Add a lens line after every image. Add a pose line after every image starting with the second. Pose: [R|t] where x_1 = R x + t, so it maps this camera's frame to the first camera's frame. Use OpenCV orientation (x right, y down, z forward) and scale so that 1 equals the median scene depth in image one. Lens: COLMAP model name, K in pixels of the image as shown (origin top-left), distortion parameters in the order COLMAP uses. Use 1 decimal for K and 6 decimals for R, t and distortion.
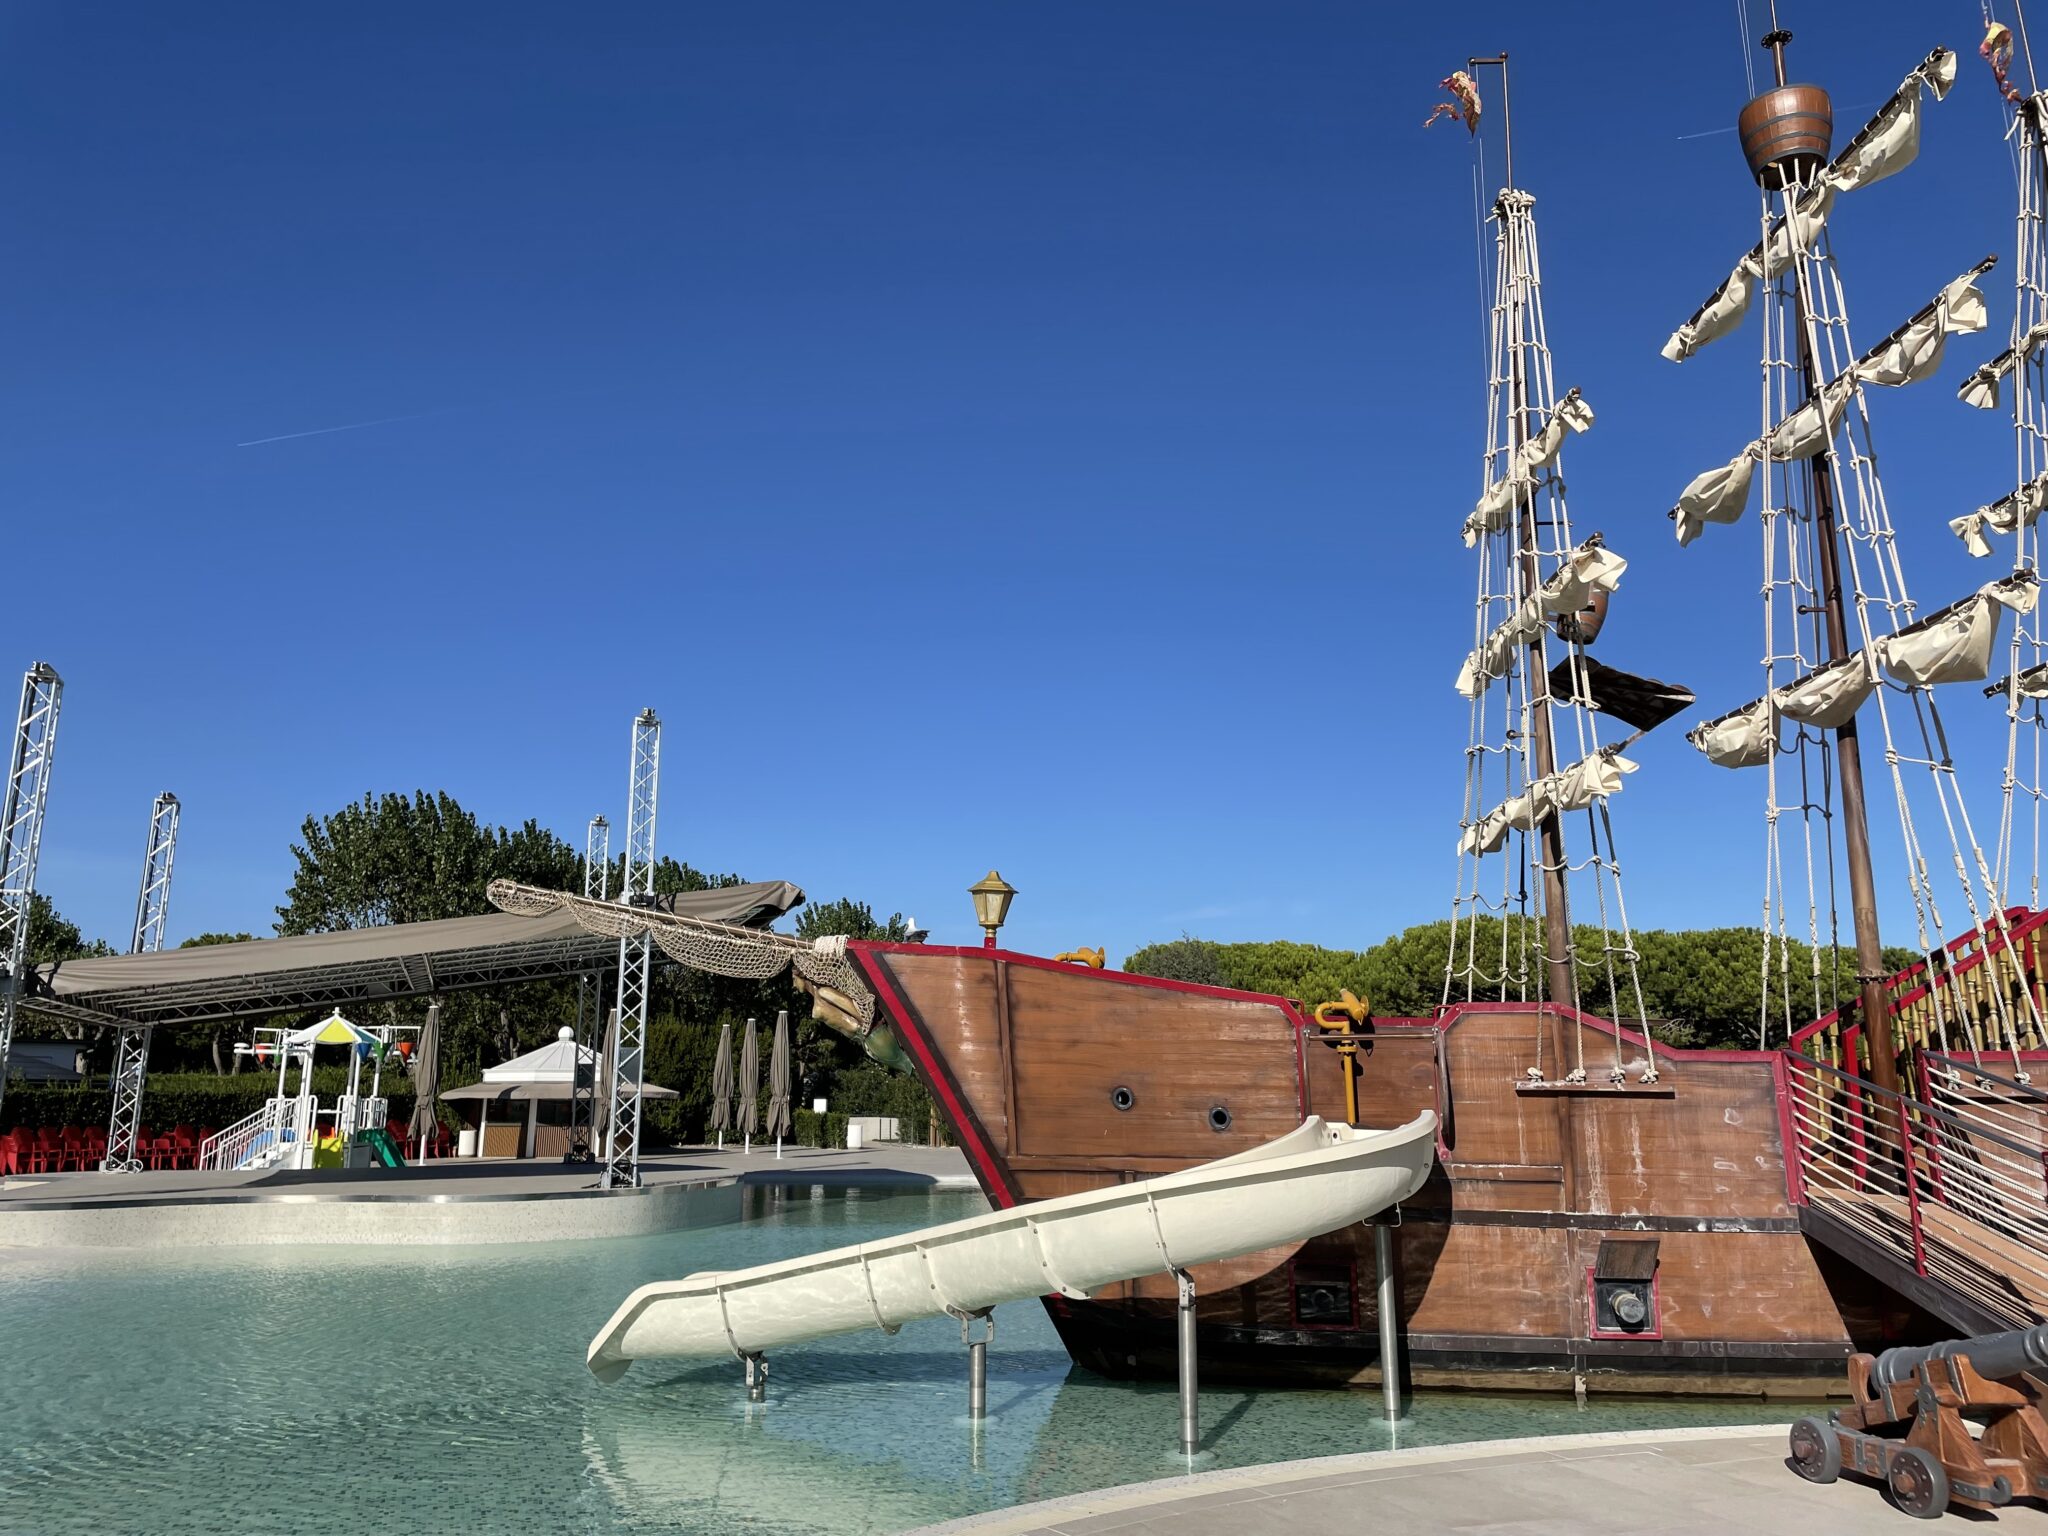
lens RADIAL K [[1541.7, 0, 1010.4], [0, 1541.7, 757.7], [0, 0, 1]] dist [0.097410, -0.122594]
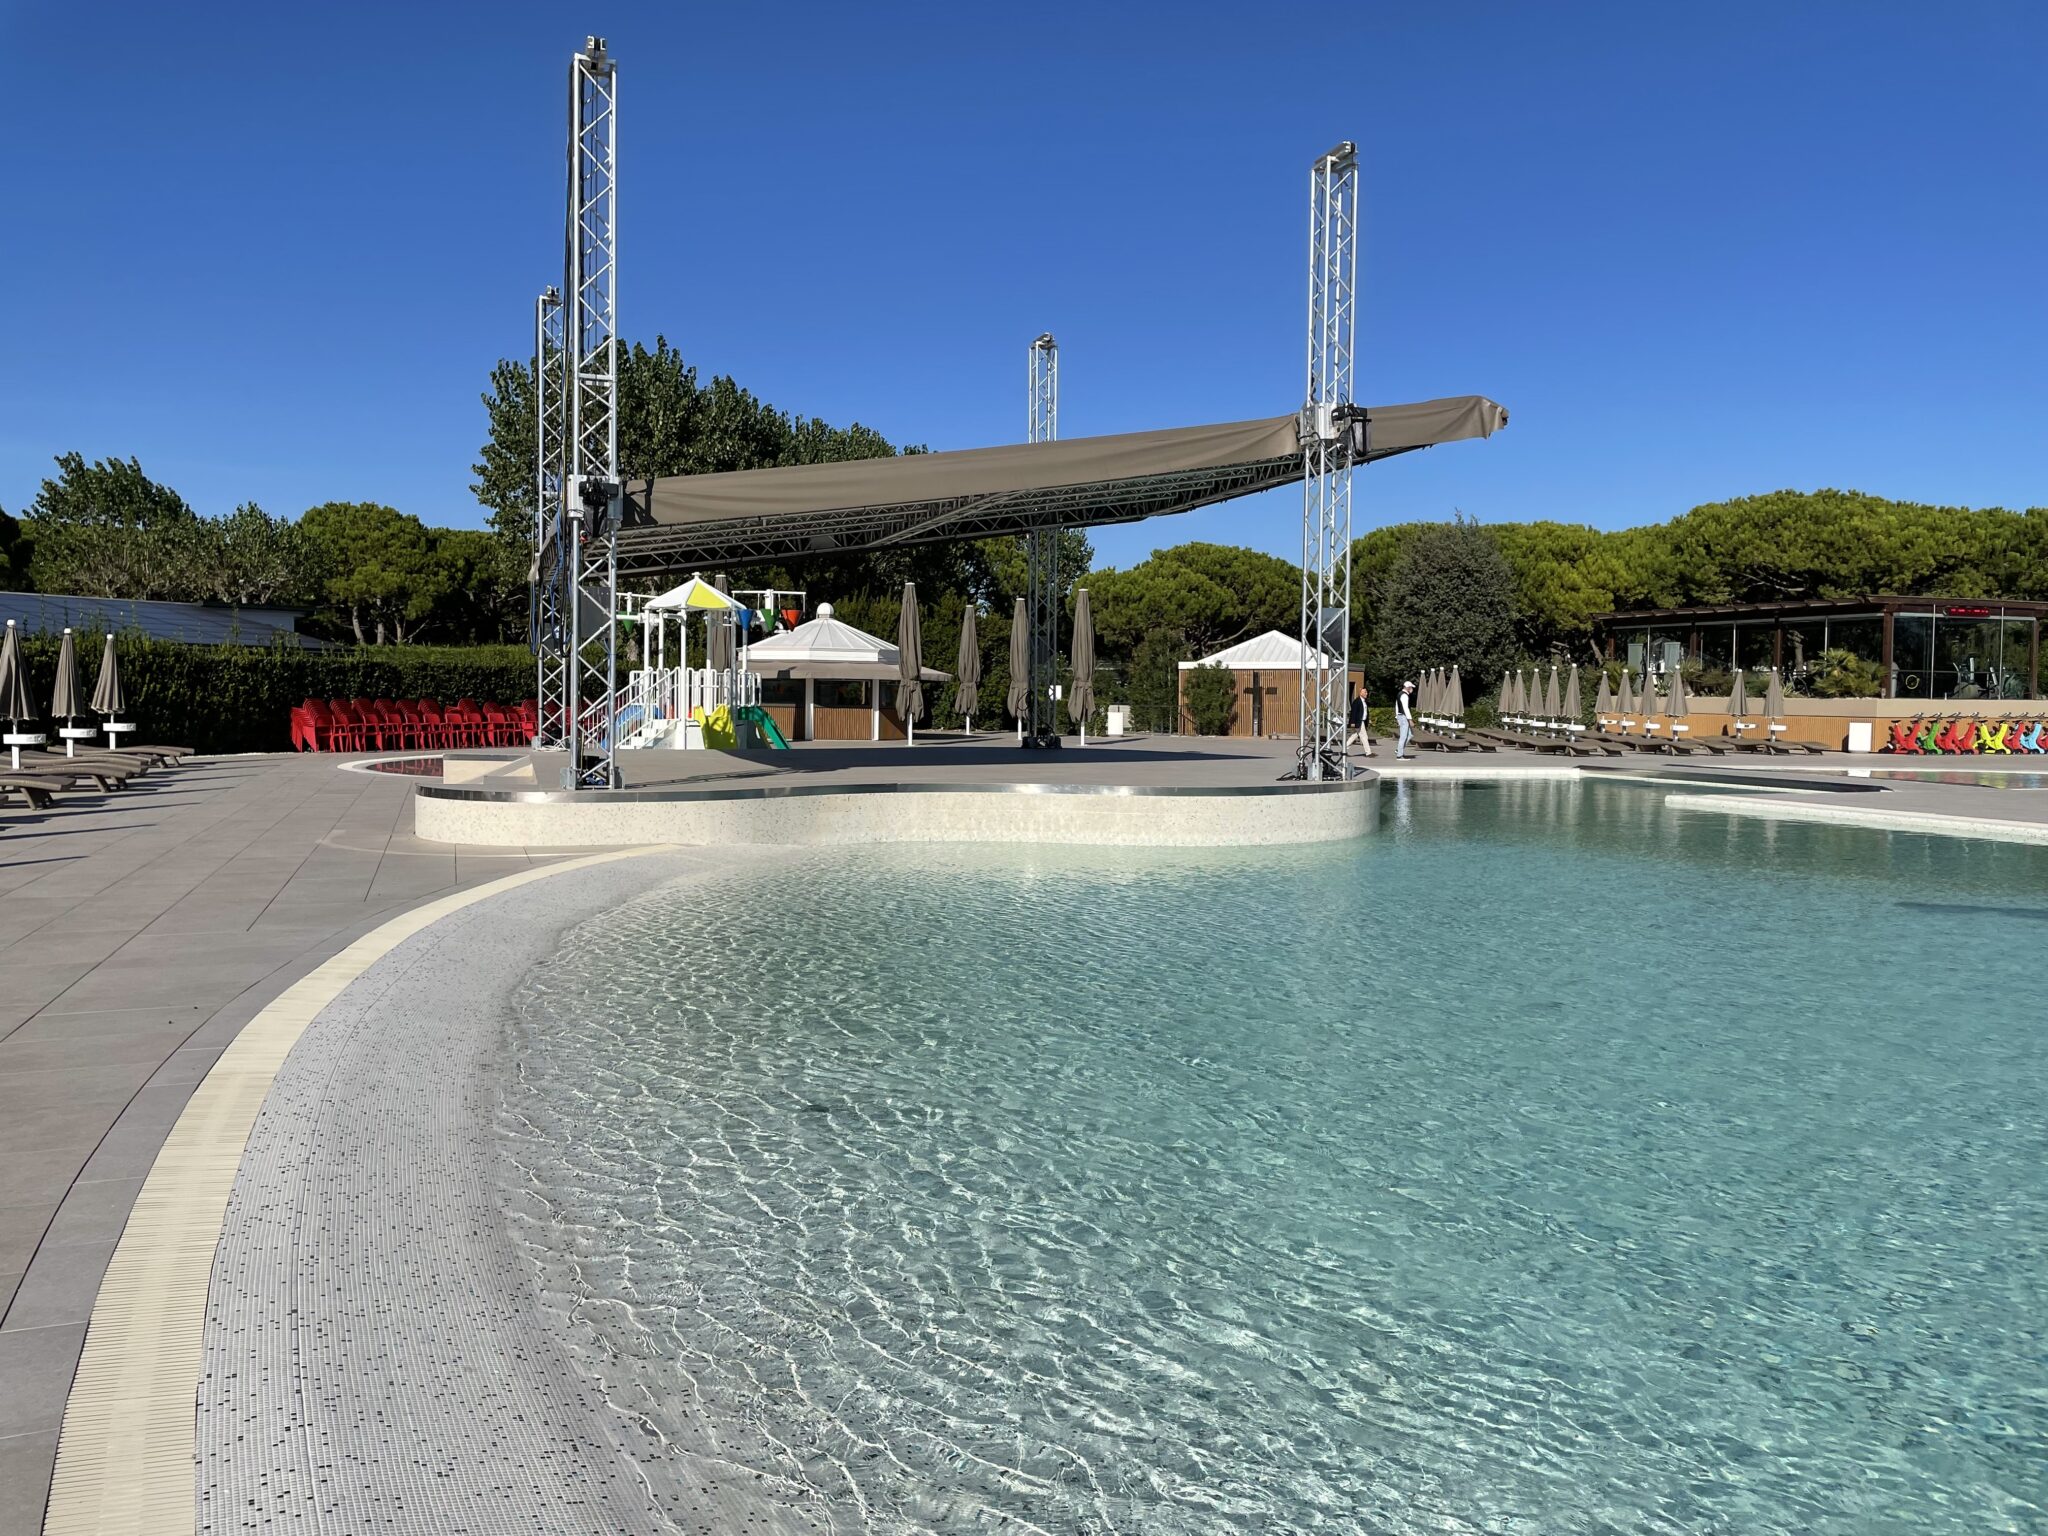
lens RADIAL K [[1541.7, 0, 1010.4], [0, 1541.7, 757.7], [0, 0, 1]] dist [0.097410, -0.122594]
pose [[0.999941, 0.010858, 0.000572, -0.236668], [-0.010641, 0.966425, 0.256728, 0.036018], [0.002235, -0.256719, 0.966484, 0.136747]]
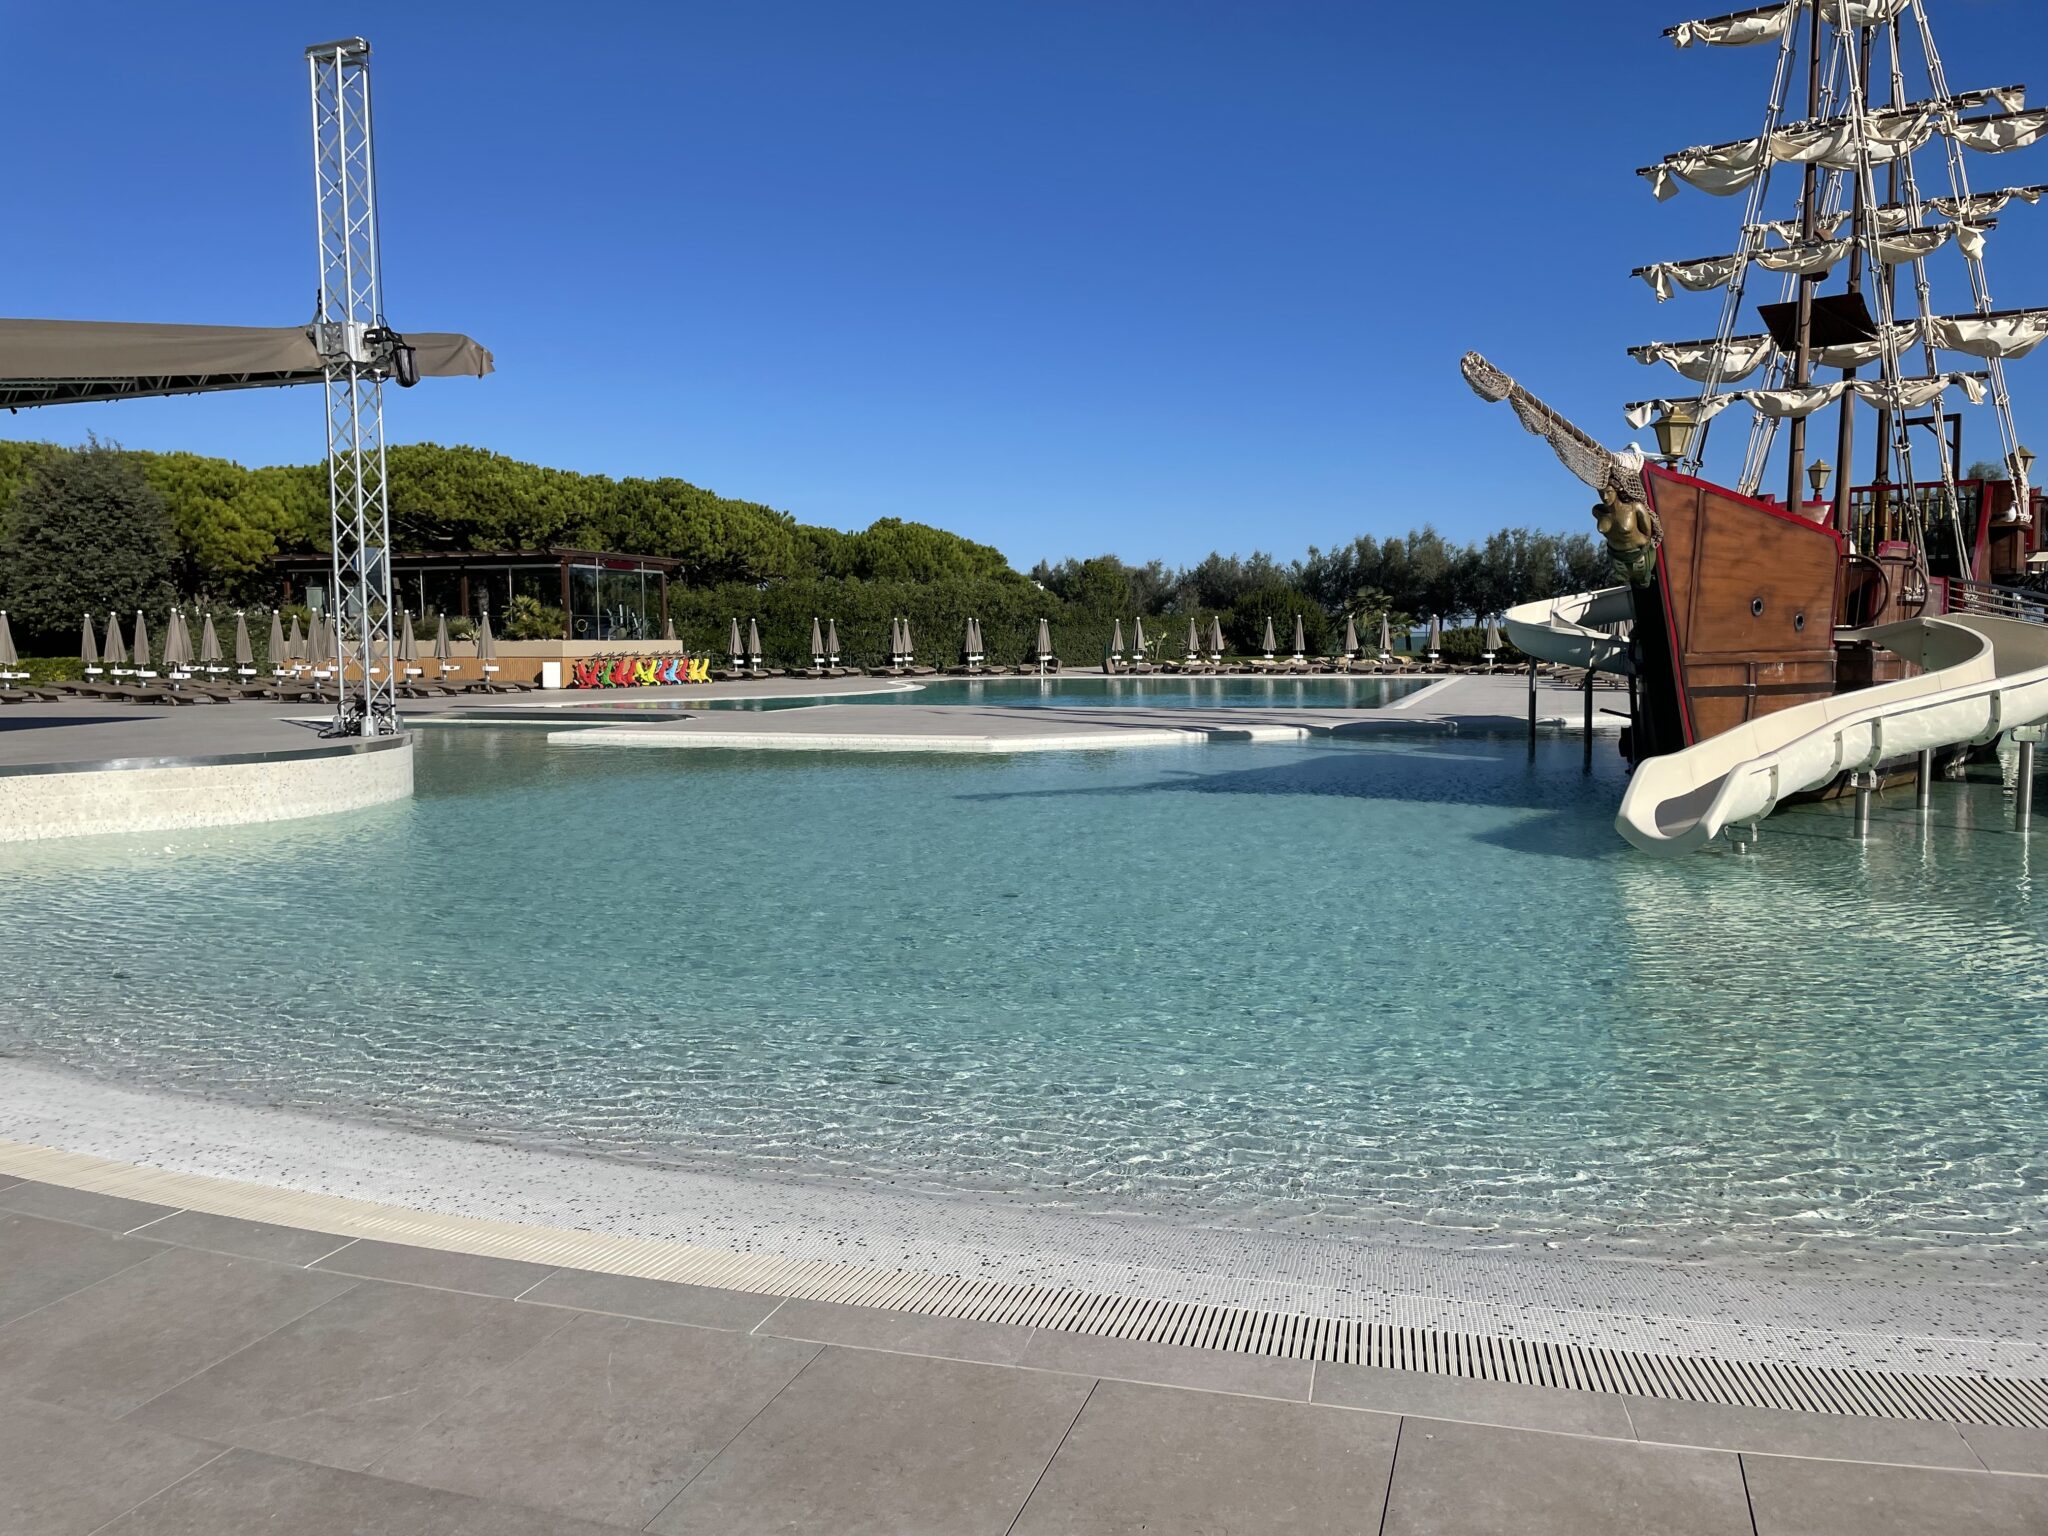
lens RADIAL K [[1541.7, 0, 1010.4], [0, 1541.7, 757.7], [0, 0, 1]] dist [0.097410, -0.122594]
pose [[0.628019, -0.064171, 0.775548, -0.366270], [-0.160431, 0.964510, 0.209719, 0.047778], [-0.761482, -0.256130, 0.595435, 0.190775]]
